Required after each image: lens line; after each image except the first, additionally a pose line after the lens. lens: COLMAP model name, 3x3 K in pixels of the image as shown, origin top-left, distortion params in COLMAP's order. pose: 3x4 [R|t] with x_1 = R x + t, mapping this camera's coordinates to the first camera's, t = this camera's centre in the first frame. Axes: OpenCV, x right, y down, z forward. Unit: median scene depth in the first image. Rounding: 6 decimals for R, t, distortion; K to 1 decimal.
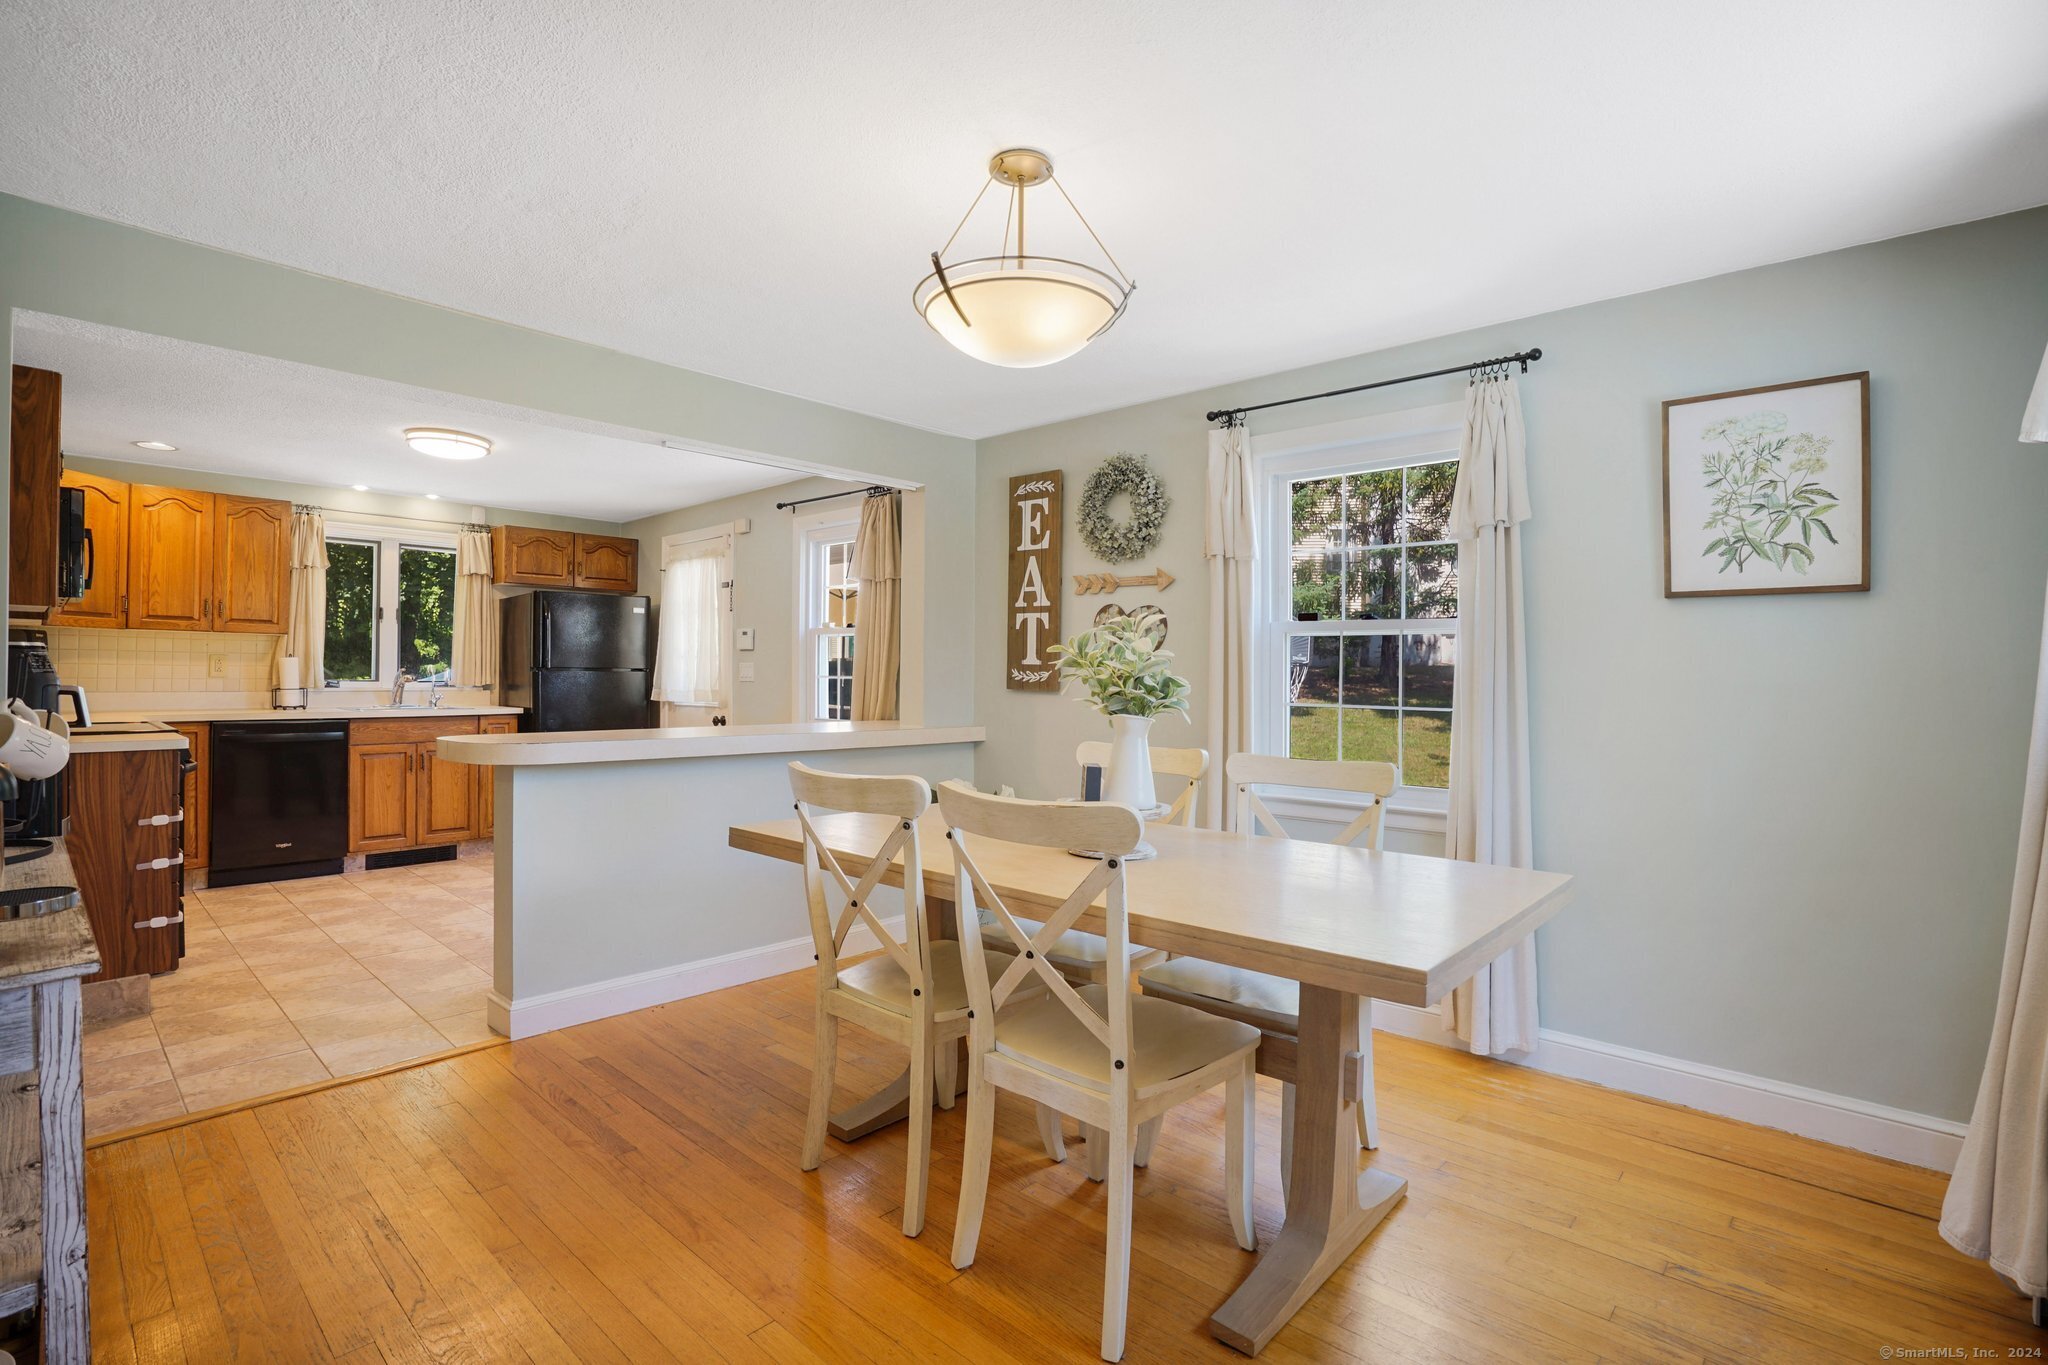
lens RADIAL K [[944.2, 0, 1035.0], [0, 944.2, 684.5], [0, 0, 1]] dist [-0.050270, 0.015031]
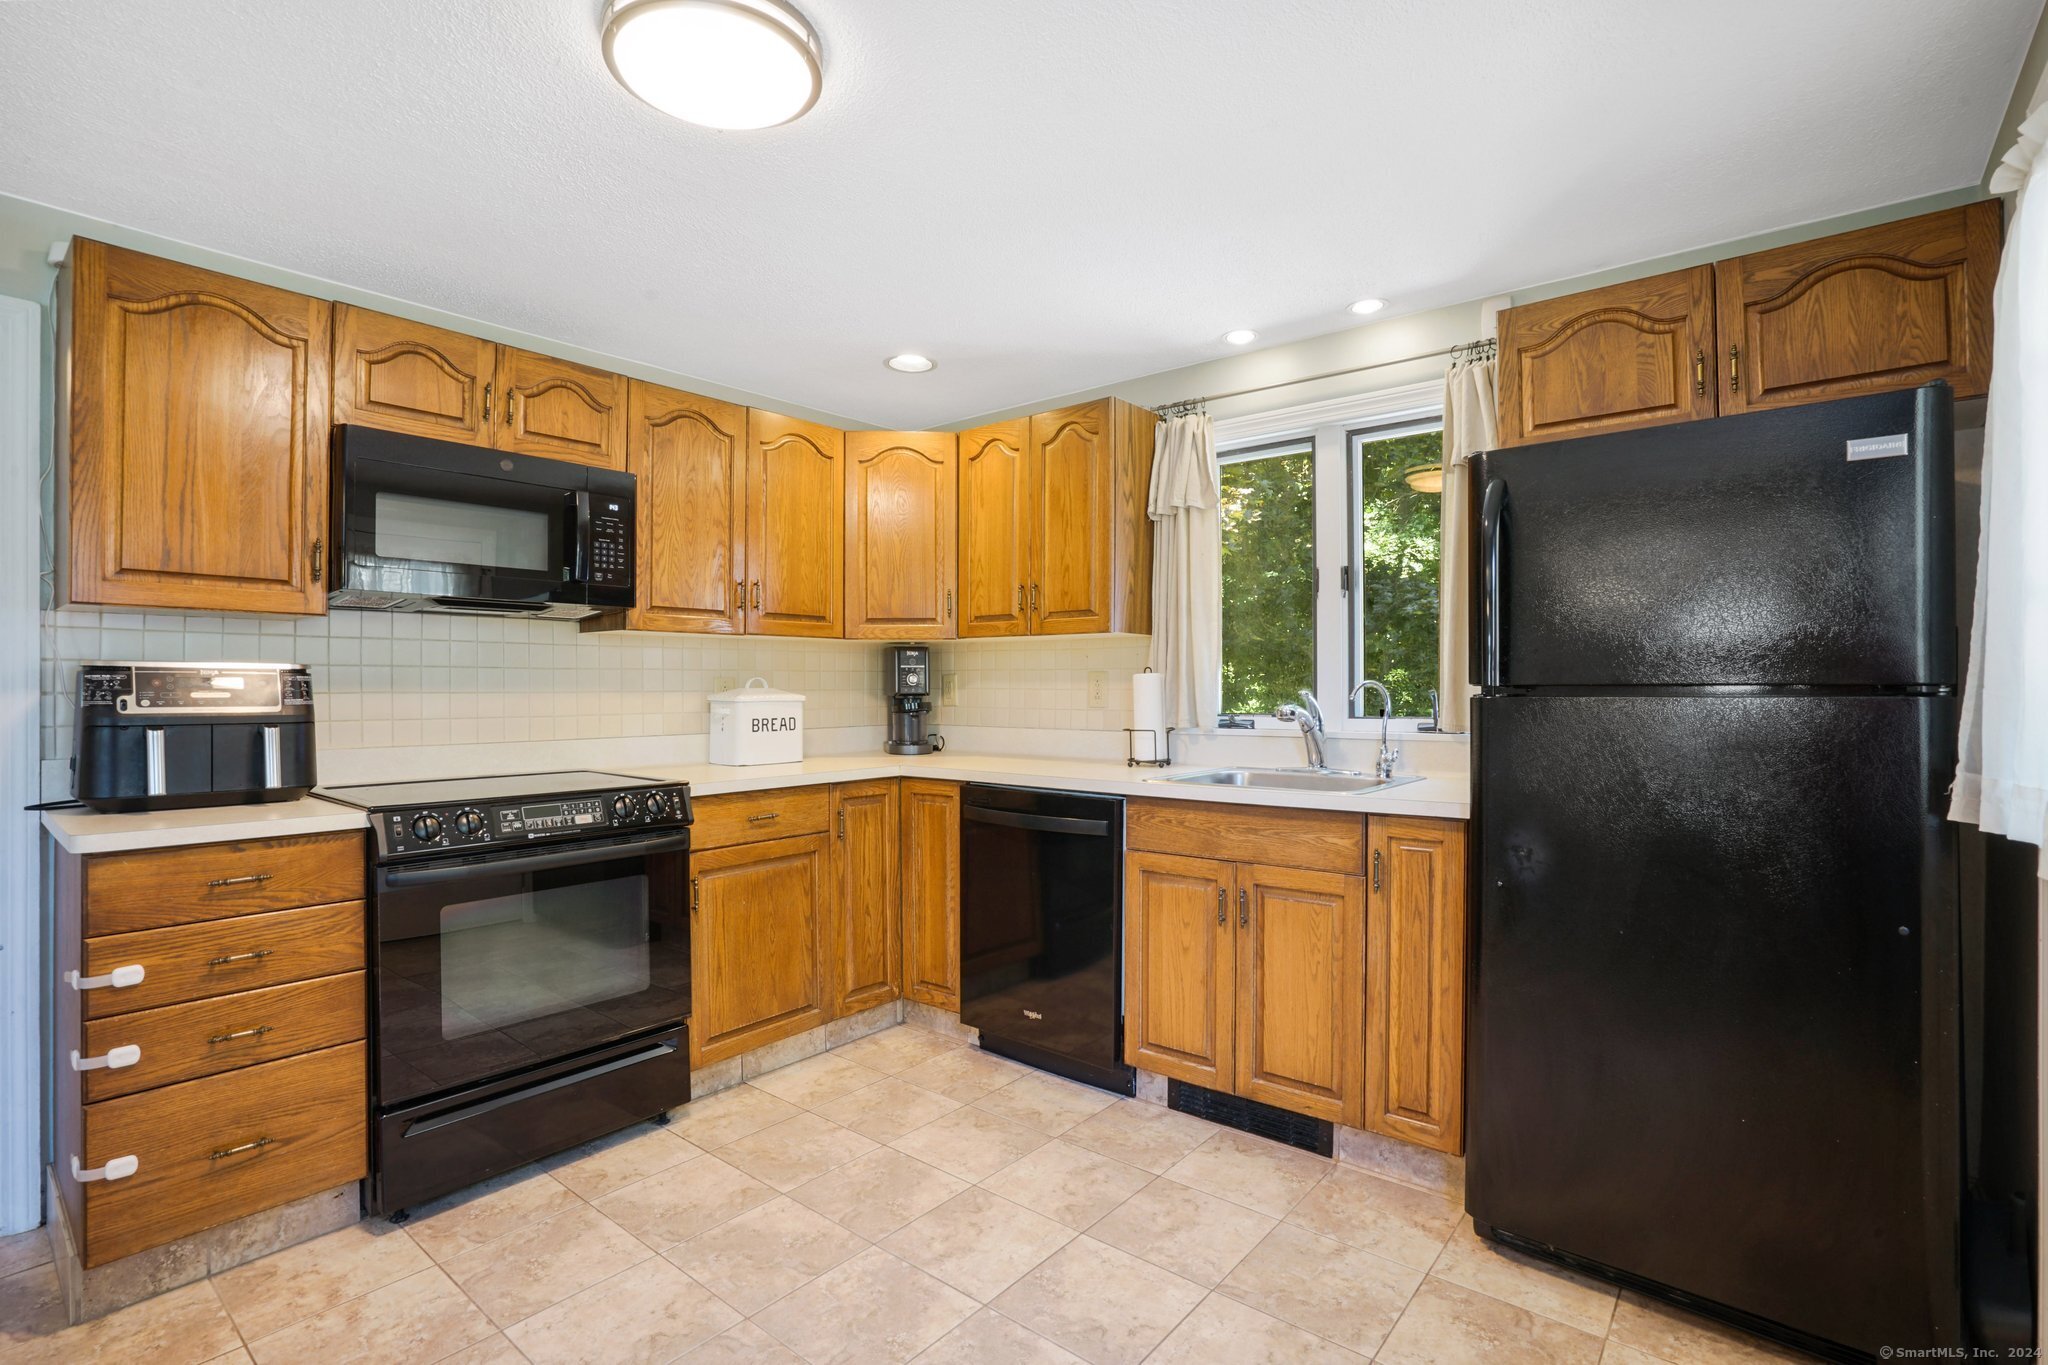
lens RADIAL K [[944.2, 0, 1039.2], [0, 944.2, 678.2], [0, 0, 1]] dist [-0.050270, 0.015031]
pose [[0.048157, -0.021674, -0.998605, -0.308085], [-0.004223, 0.999751, -0.021903, -0.018616], [0.998831, 0.005272, 0.048054, 1.201755]]
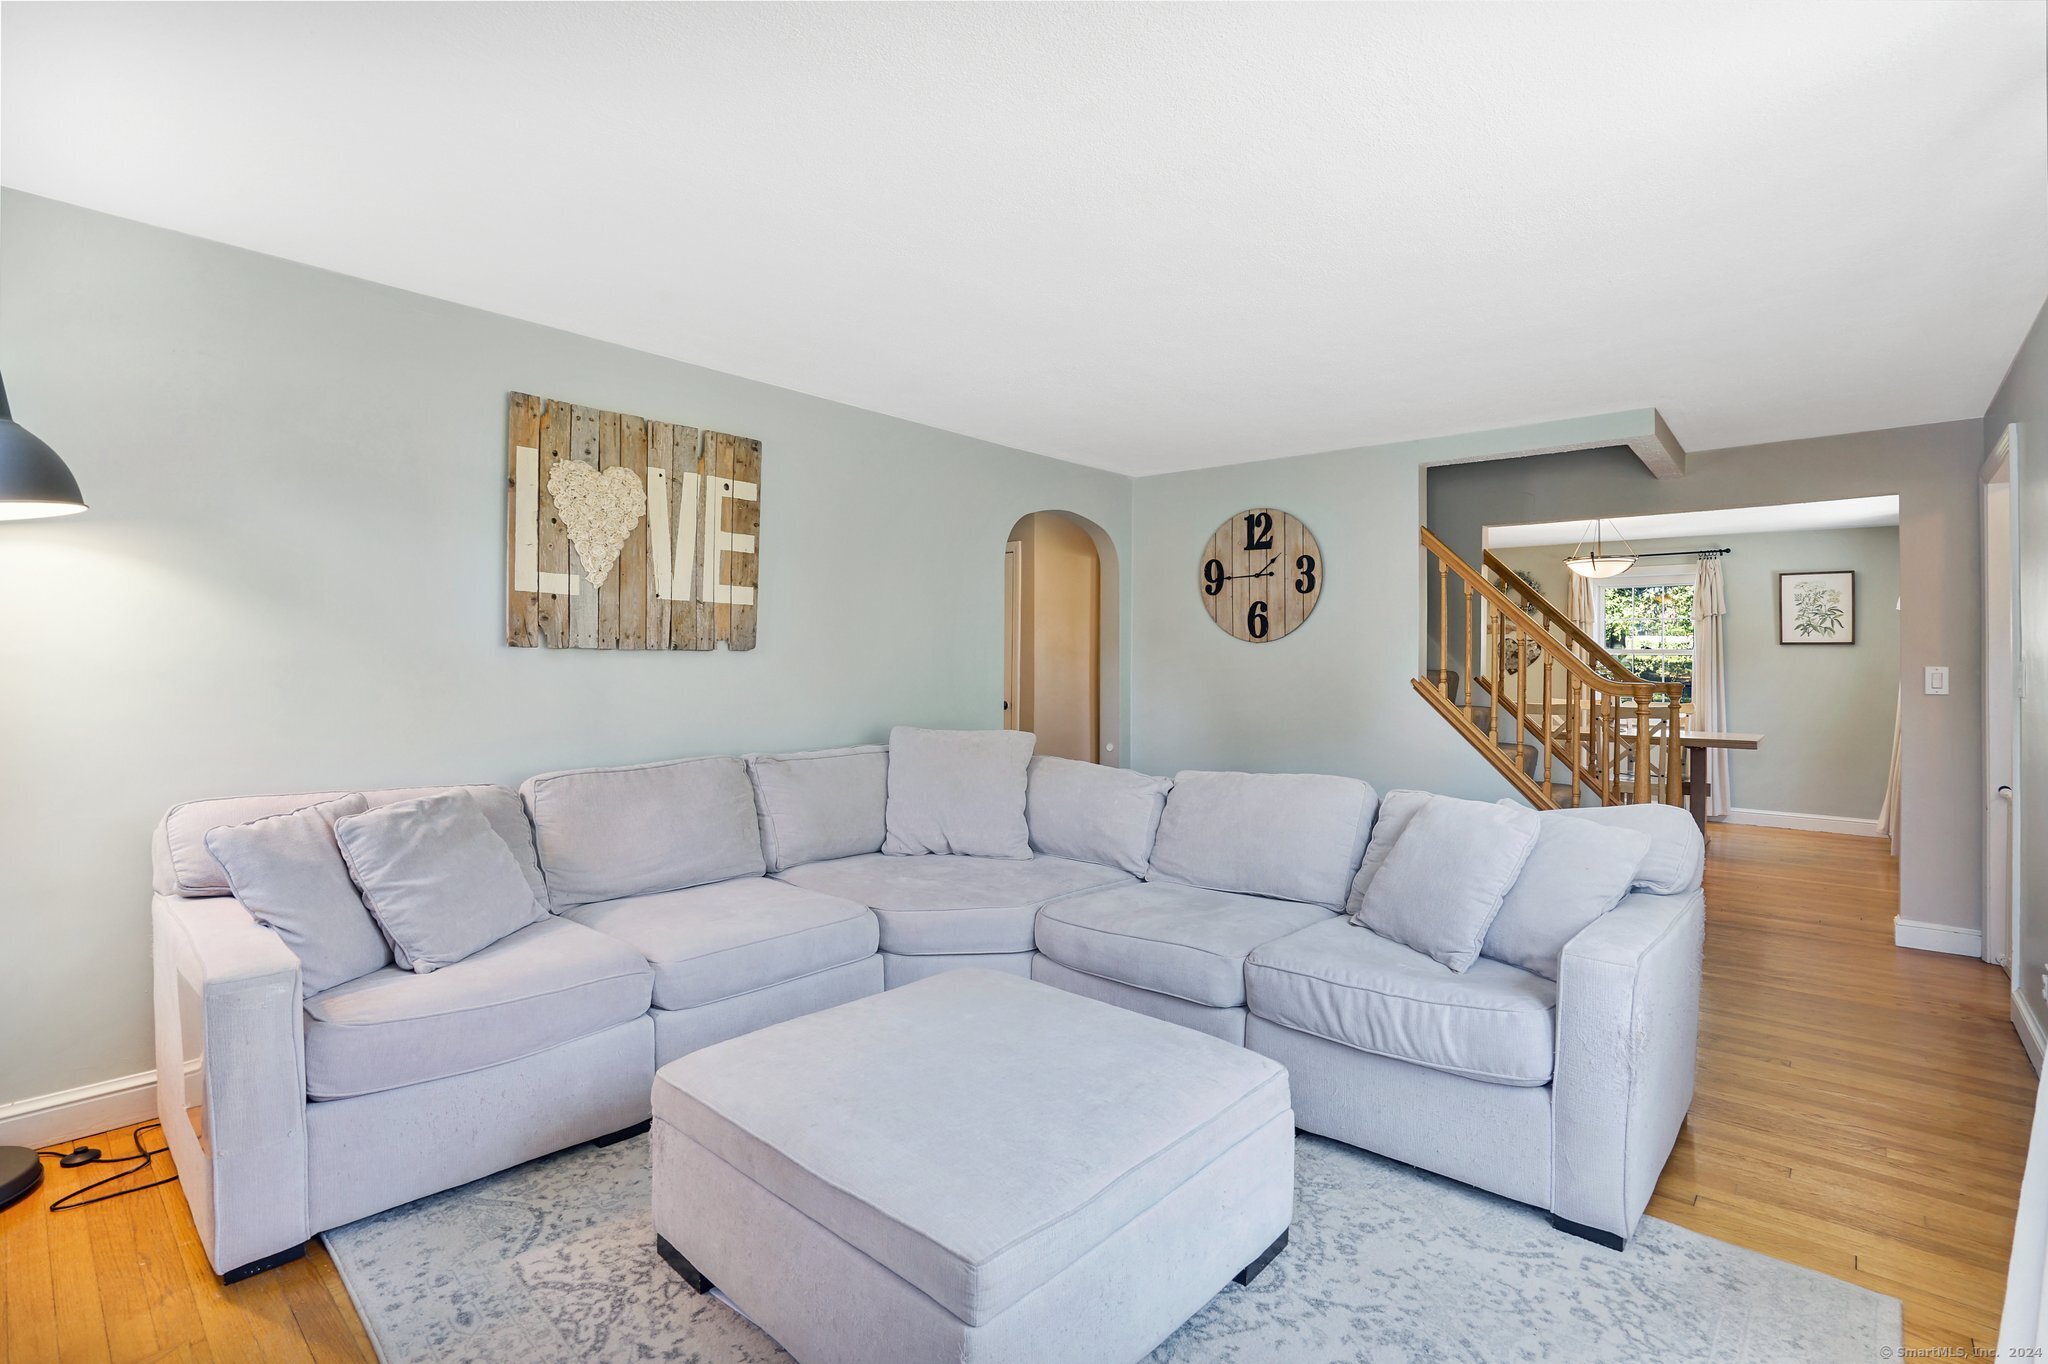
lens RADIAL K [[944.2, 0, 994.4], [0, 944.2, 675.6], [0, 0, 1]] dist [-0.050270, 0.015031]
pose [[0.999969, -0.004387, -0.006487, -1.040743], [0.004430, 0.999969, 0.006552, -0.018856], [0.006458, -0.006581, 0.999957, -1.108805]]
